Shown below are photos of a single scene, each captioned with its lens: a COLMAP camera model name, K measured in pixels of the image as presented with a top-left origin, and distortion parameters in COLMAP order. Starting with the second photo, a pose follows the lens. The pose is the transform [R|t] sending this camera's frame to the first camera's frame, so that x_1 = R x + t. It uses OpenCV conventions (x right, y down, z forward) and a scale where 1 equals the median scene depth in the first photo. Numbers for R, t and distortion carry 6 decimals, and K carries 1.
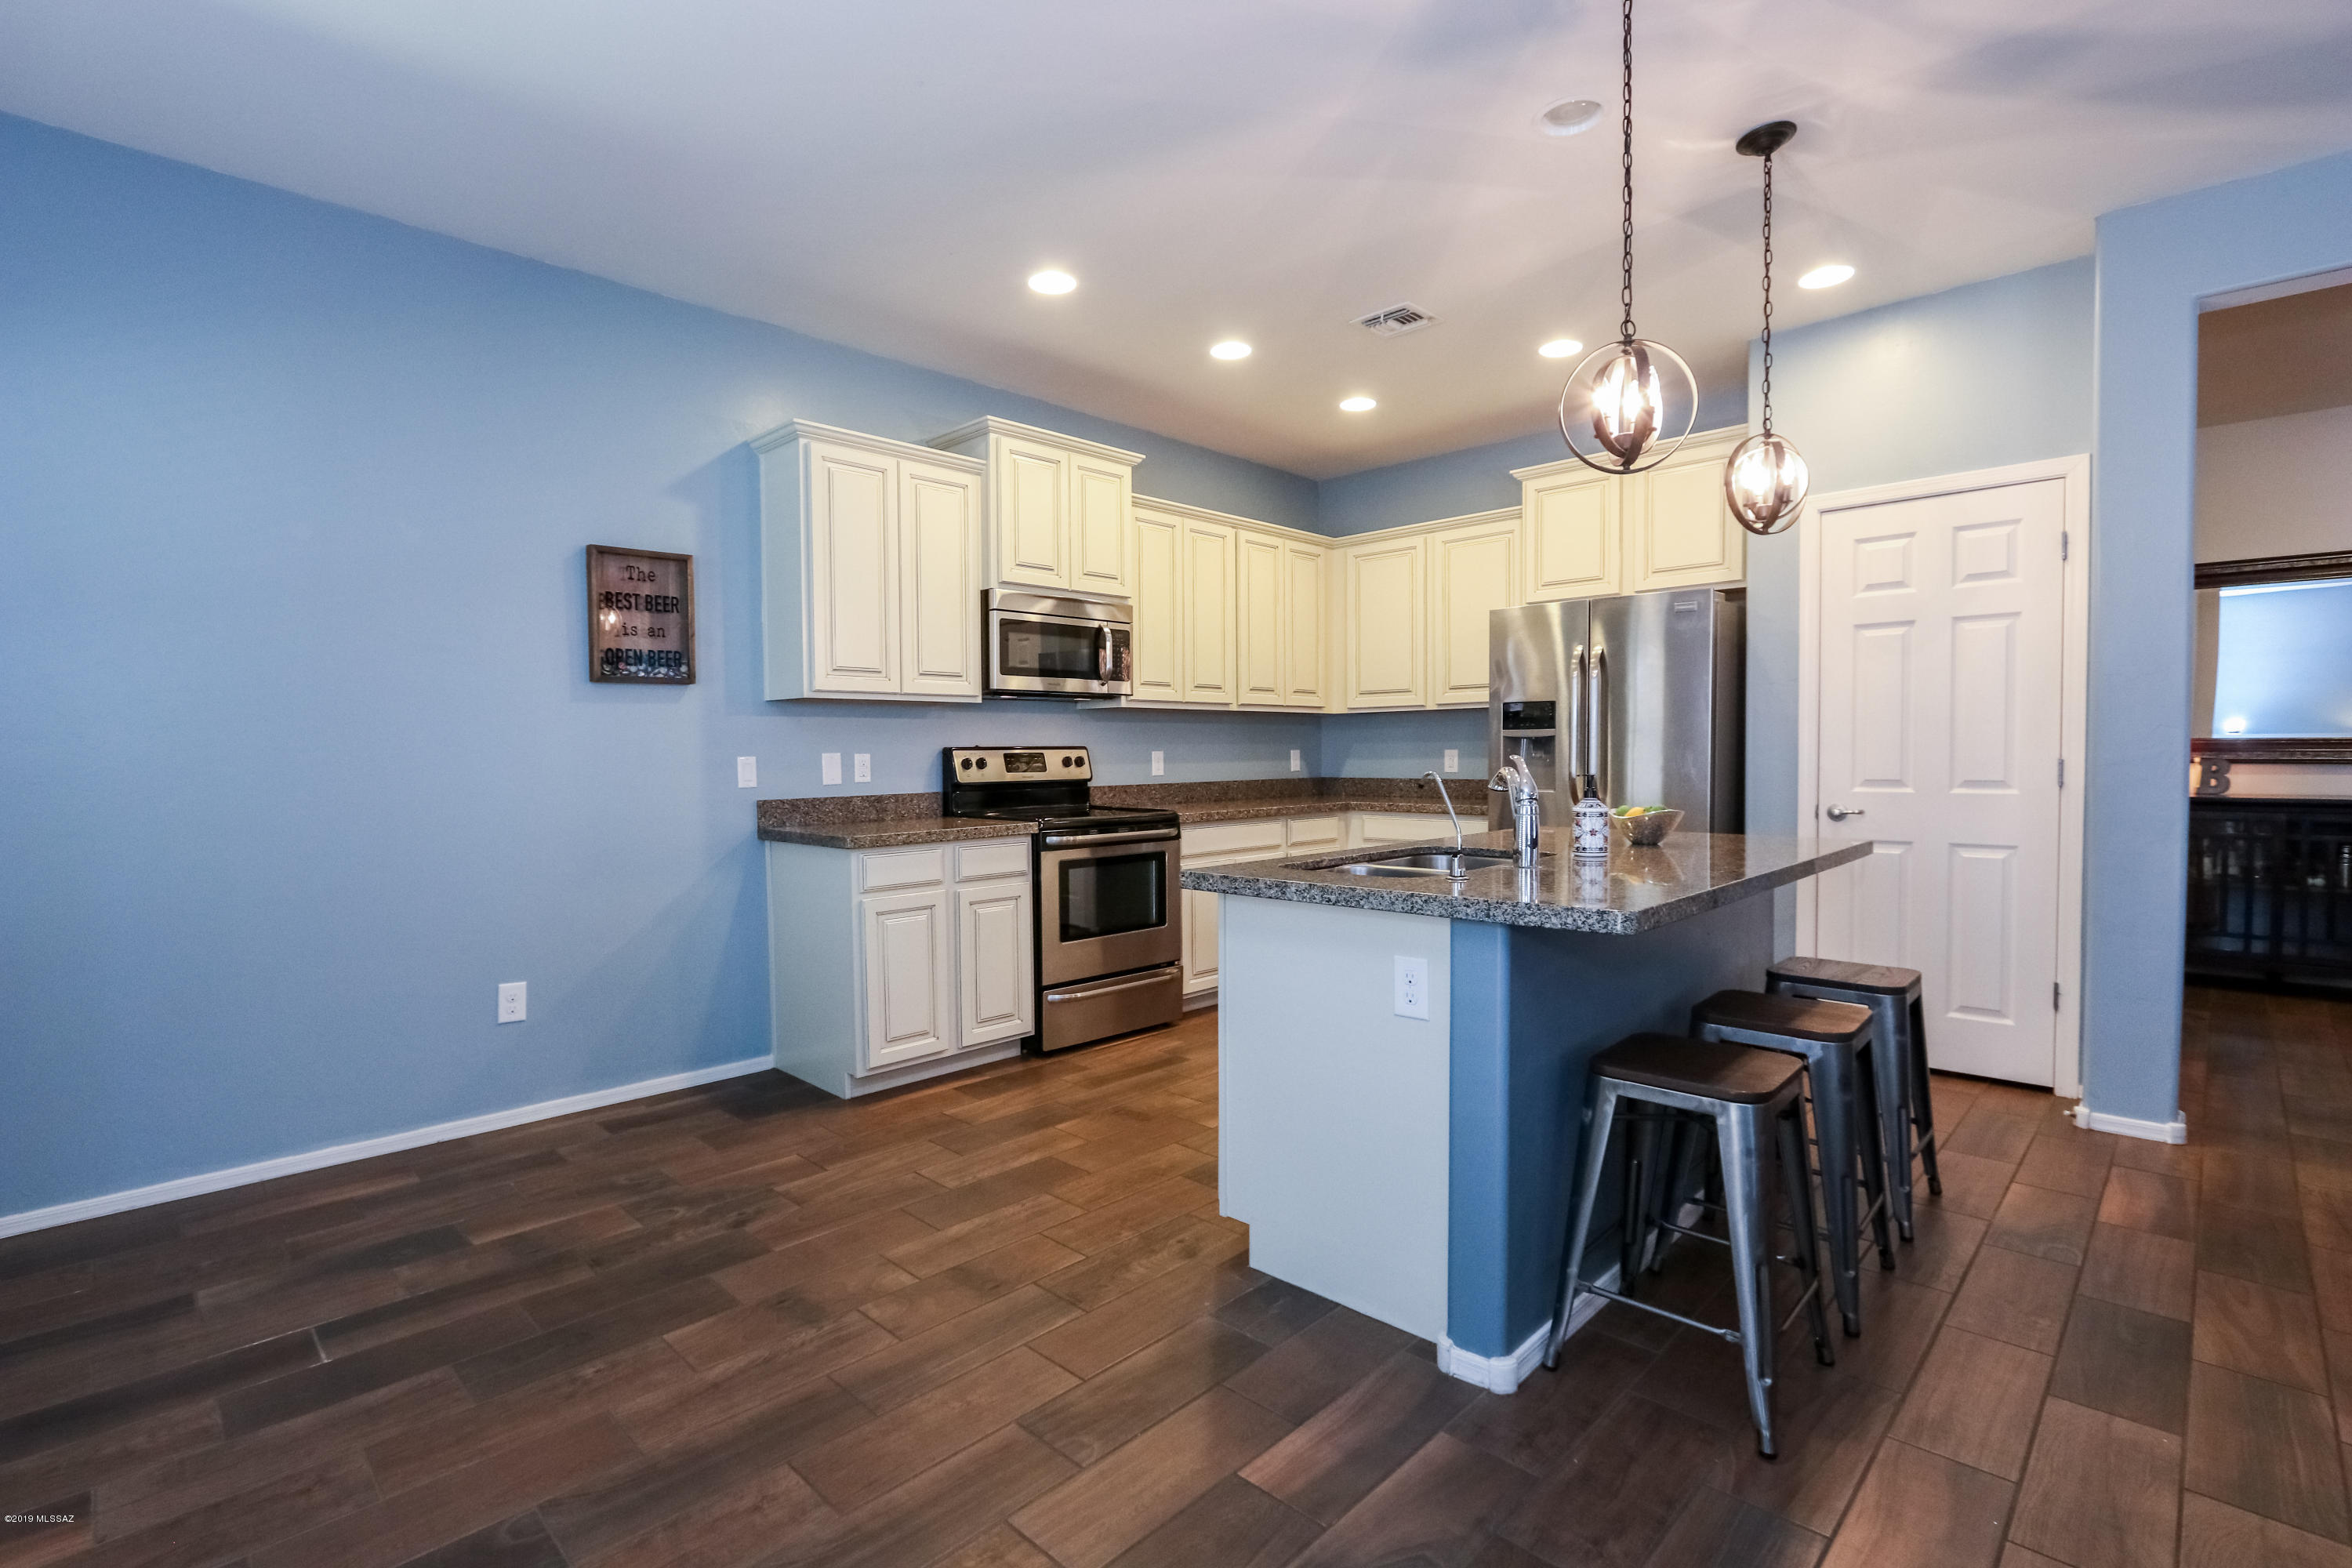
lens RADIAL K [[1090.6, 0, 1150.9], [0, 1090.6, 791.5], [0, 0, 1]] dist [-0.014603, 0.001035]
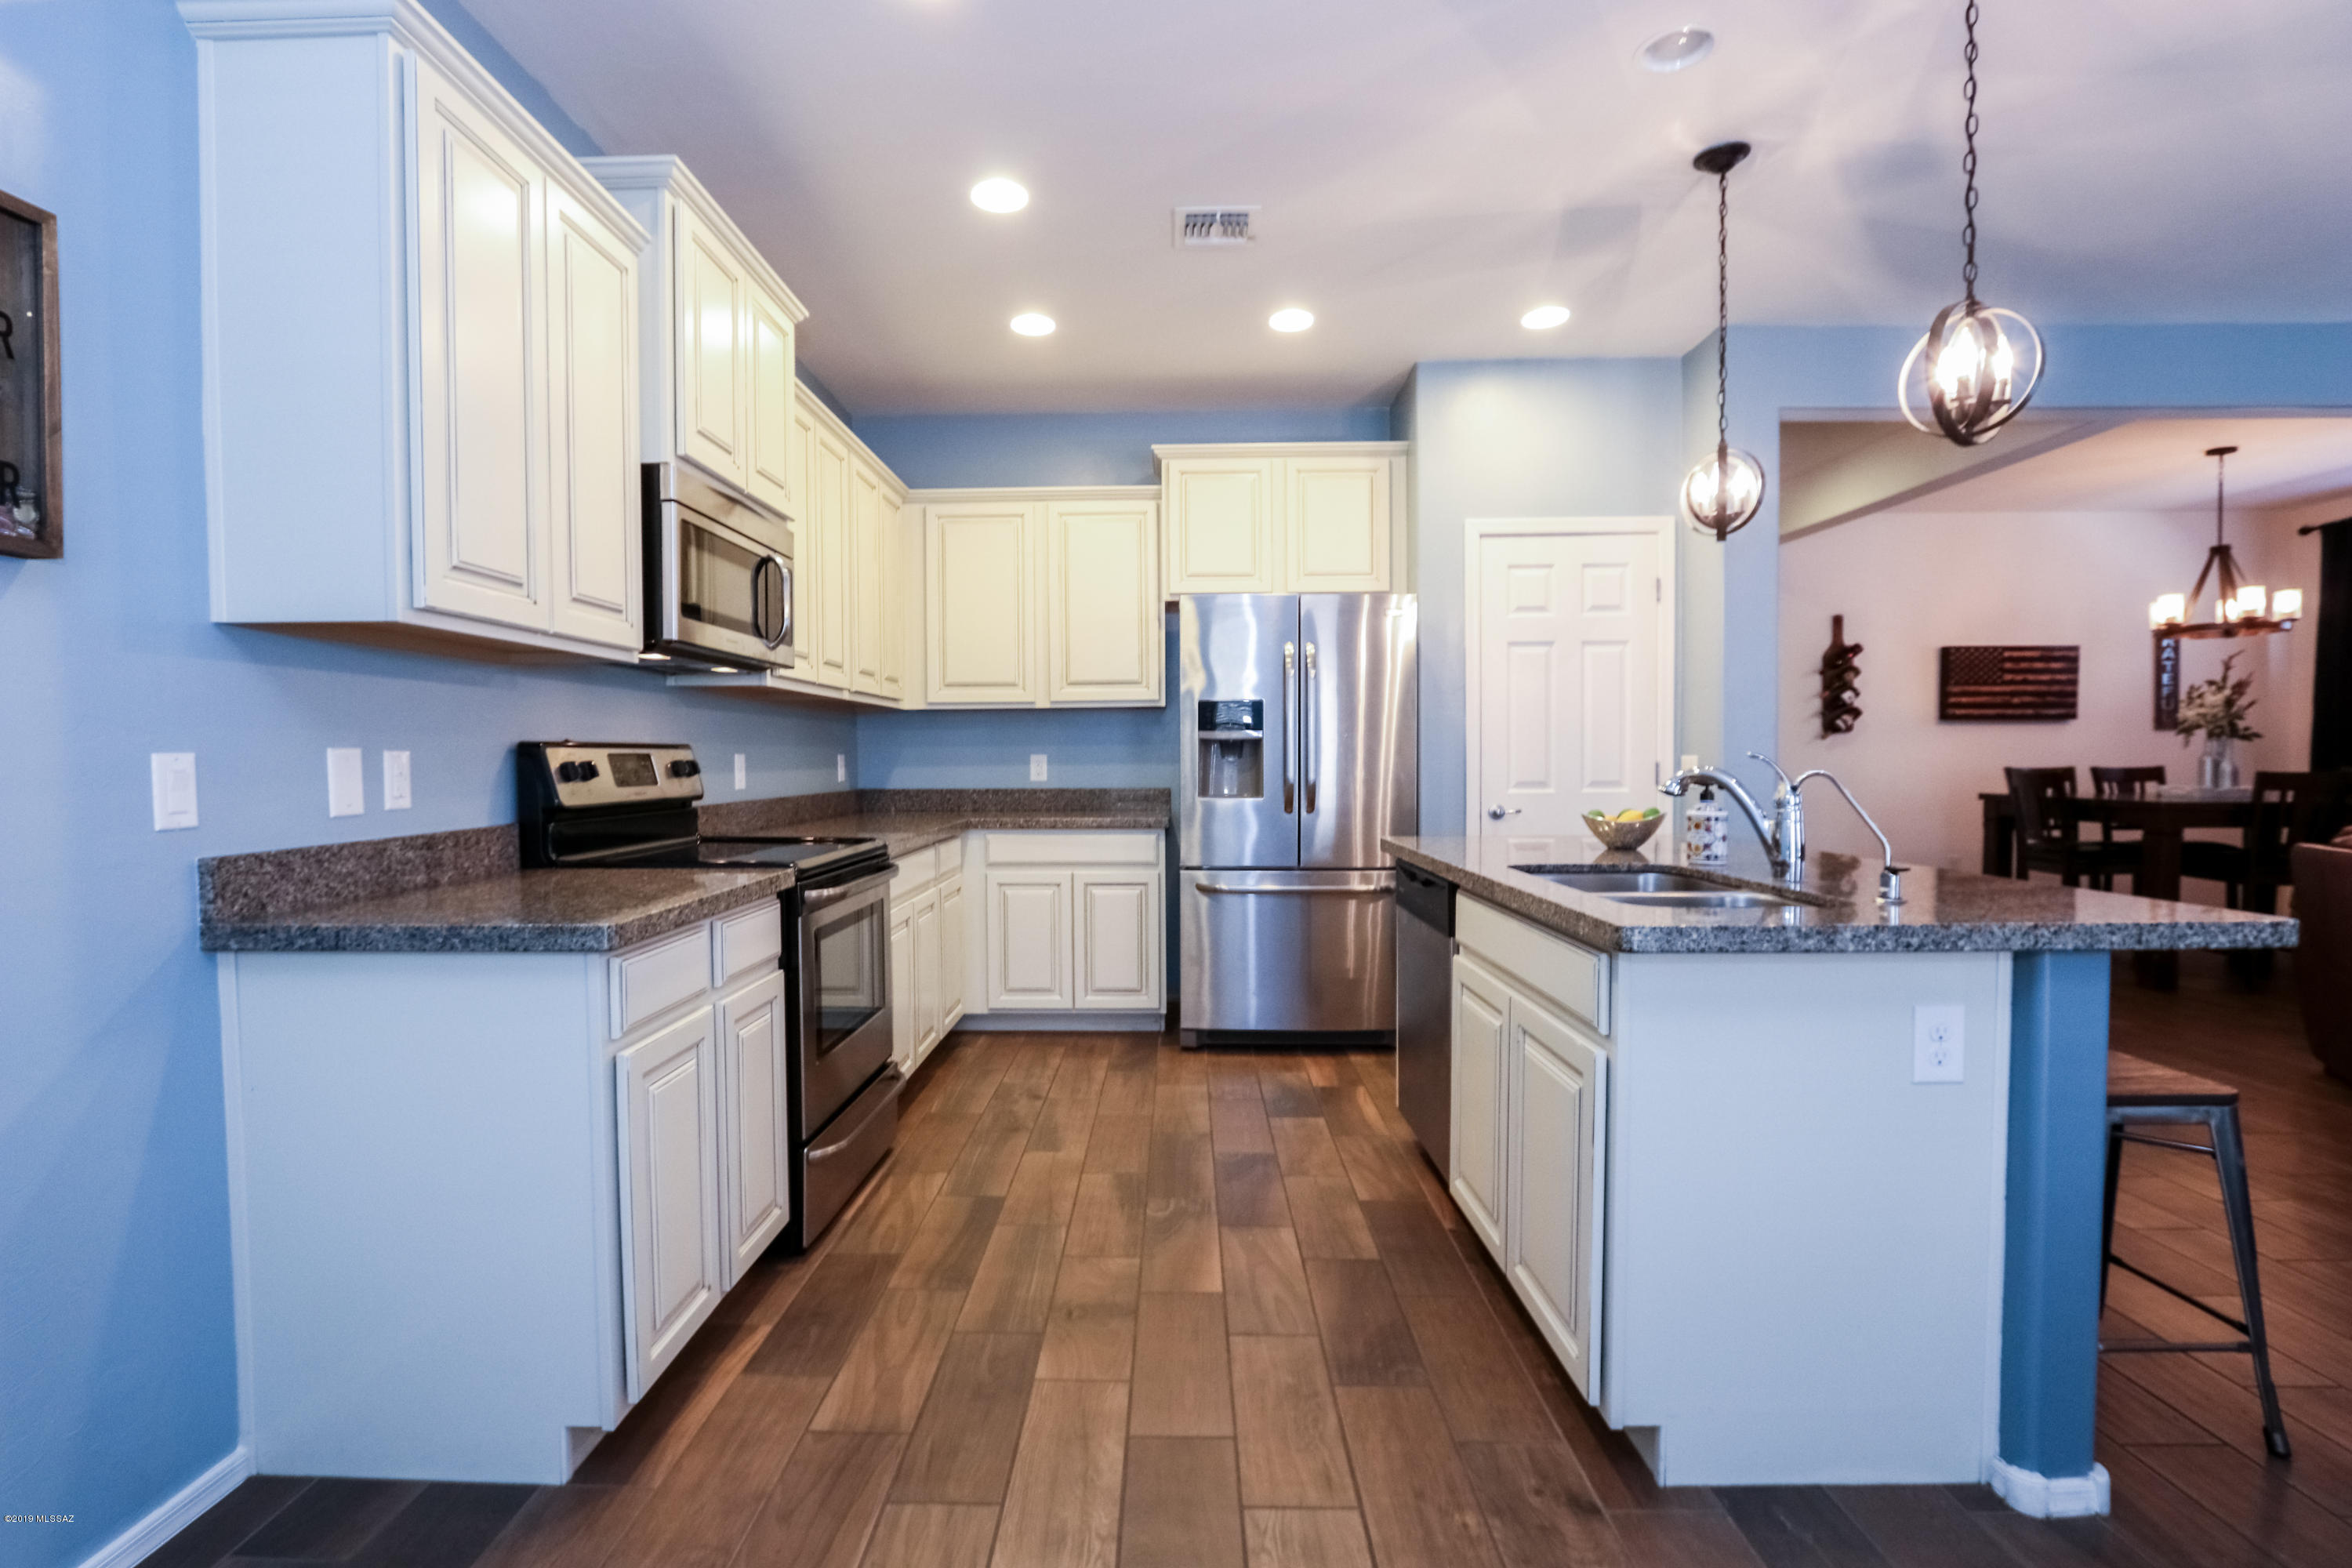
lens RADIAL K [[1090.6, 0, 1150.9], [0, 1090.6, 791.5], [0, 0, 1]] dist [-0.014603, 0.001035]
pose [[0.725693, -0.016439, 0.687823, -0.356929], [0.024513, 0.999698, -0.001971, -0.007225], [-0.687582, 0.018291, 0.725876, 0.417992]]
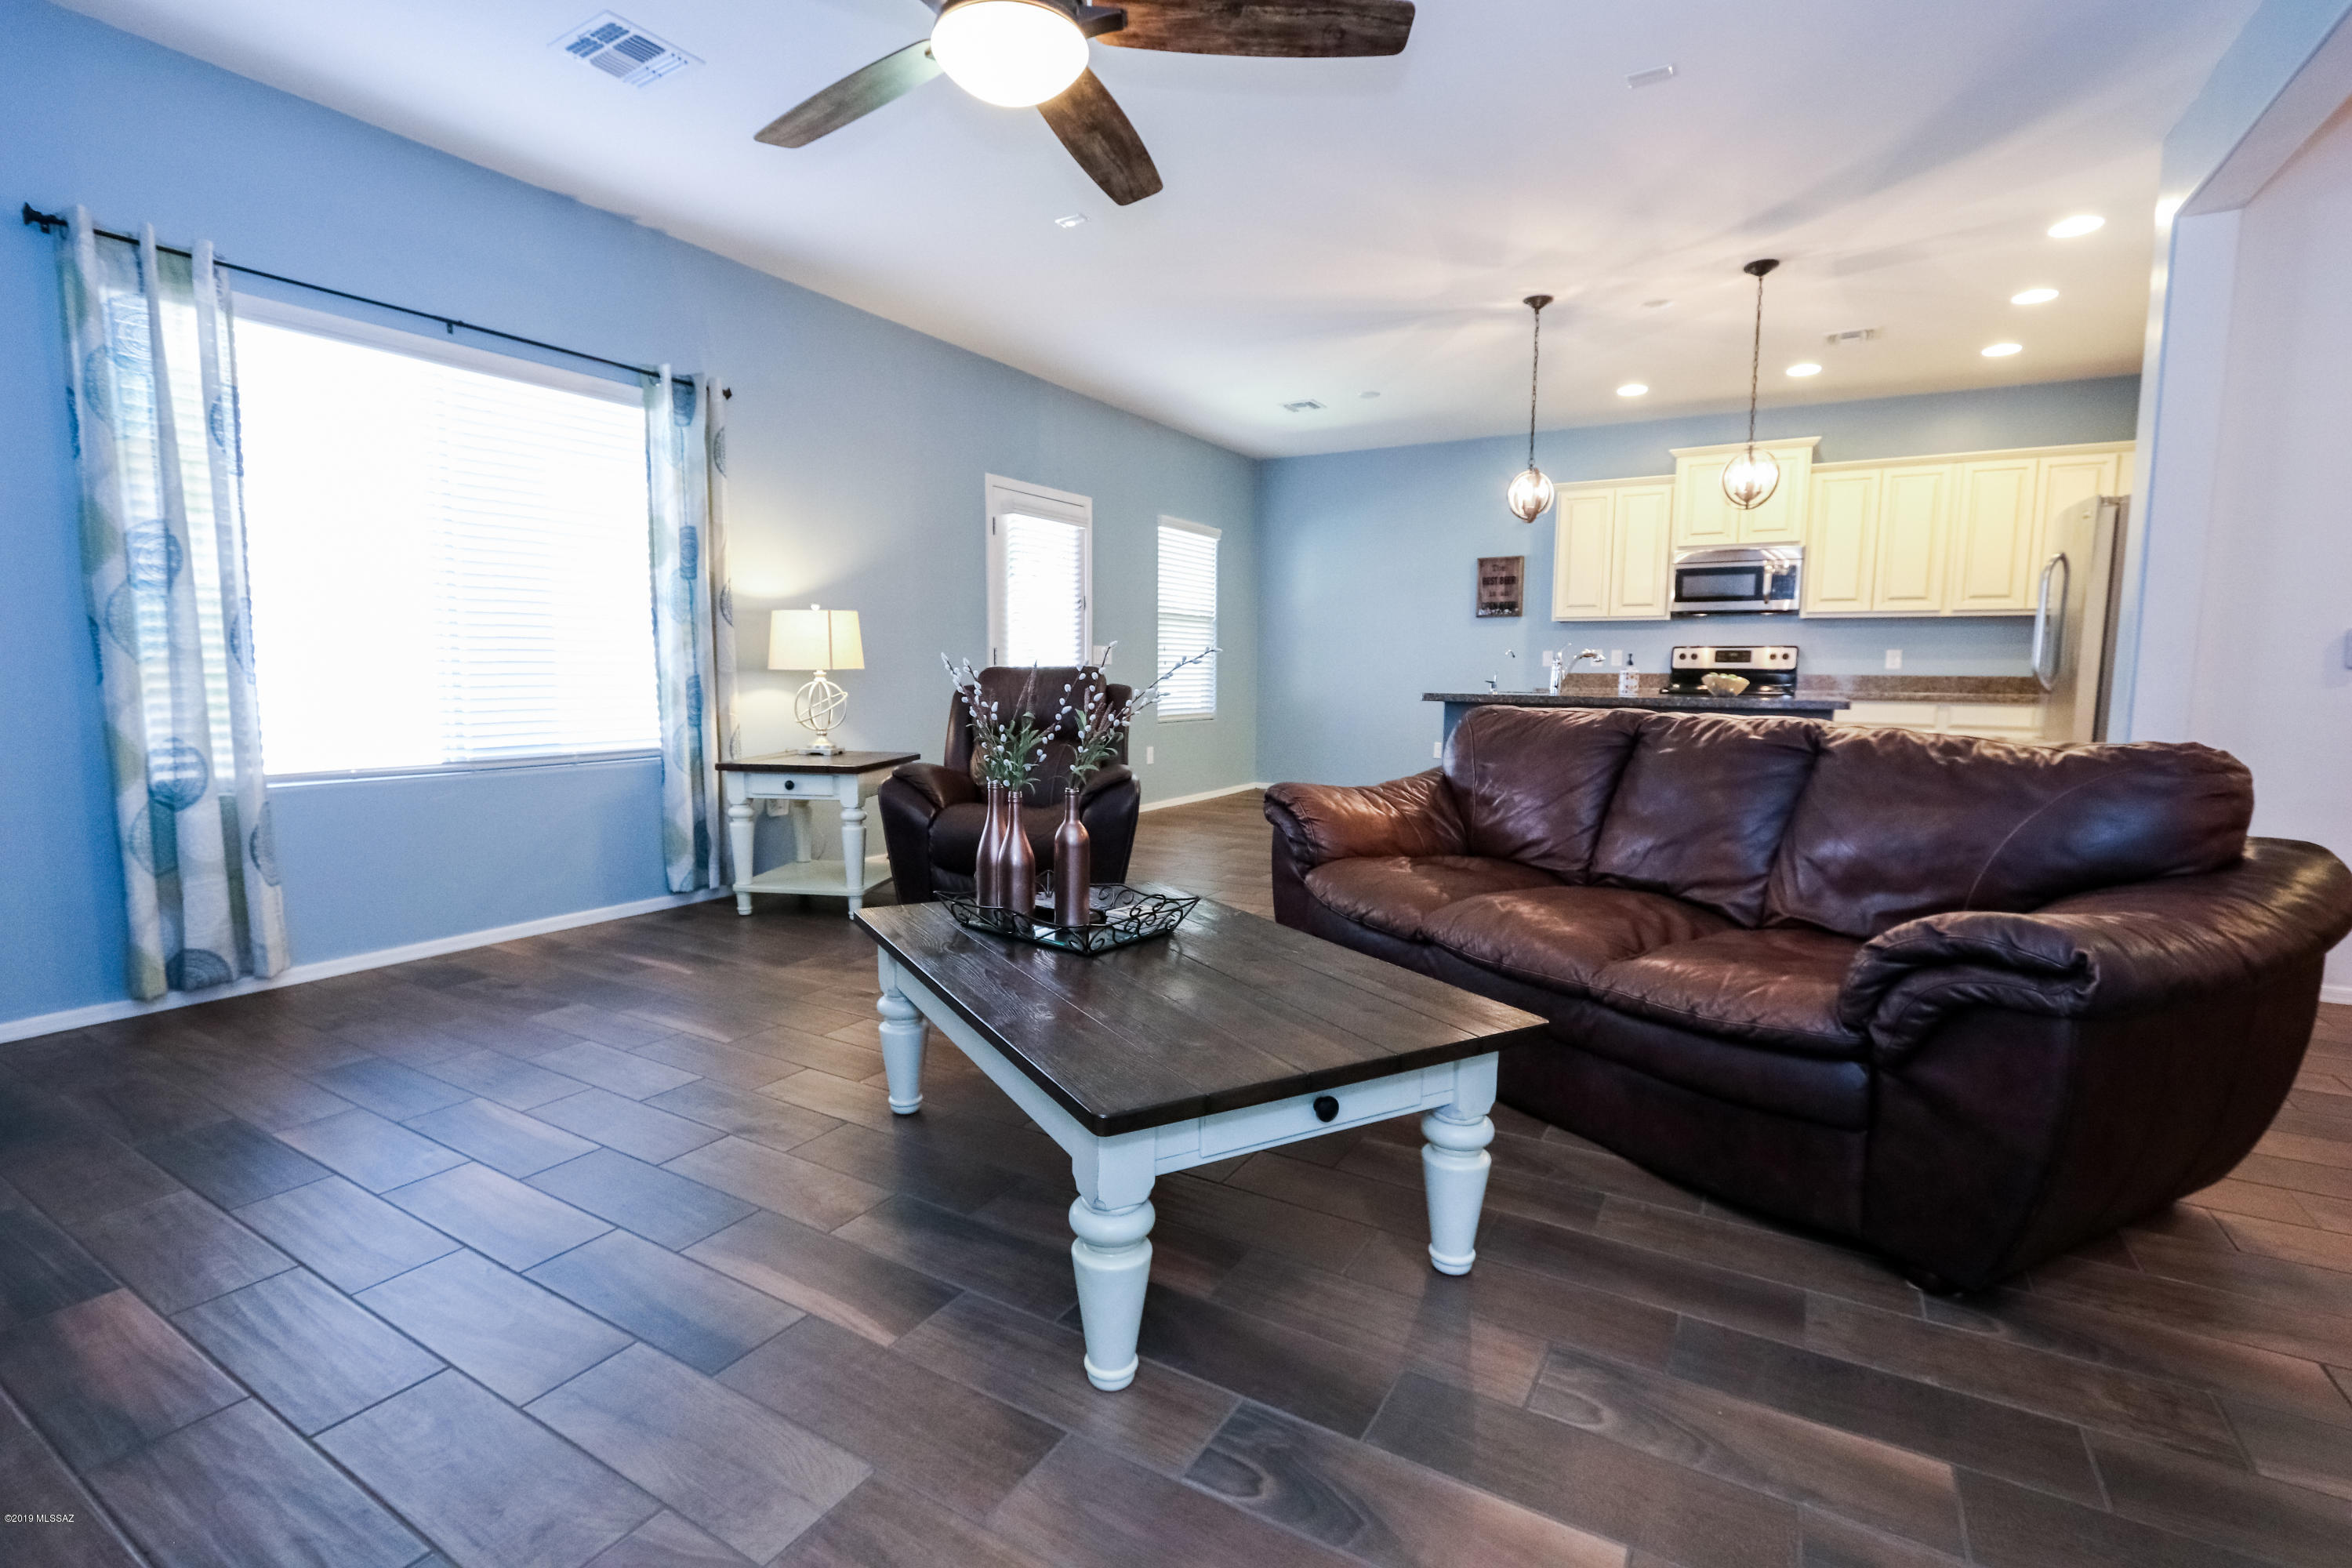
lens RADIAL K [[1088.7, 0, 1146.5], [0, 1088.7, 792.7], [0, 0, 1]] dist [-0.016661, 0.001269]
pose [[0.232431, 0.120083, -0.965171, 1.336161], [-0.045490, 0.992605, 0.112541, 0.033803], [0.971548, 0.017748, 0.236175, -0.185228]]
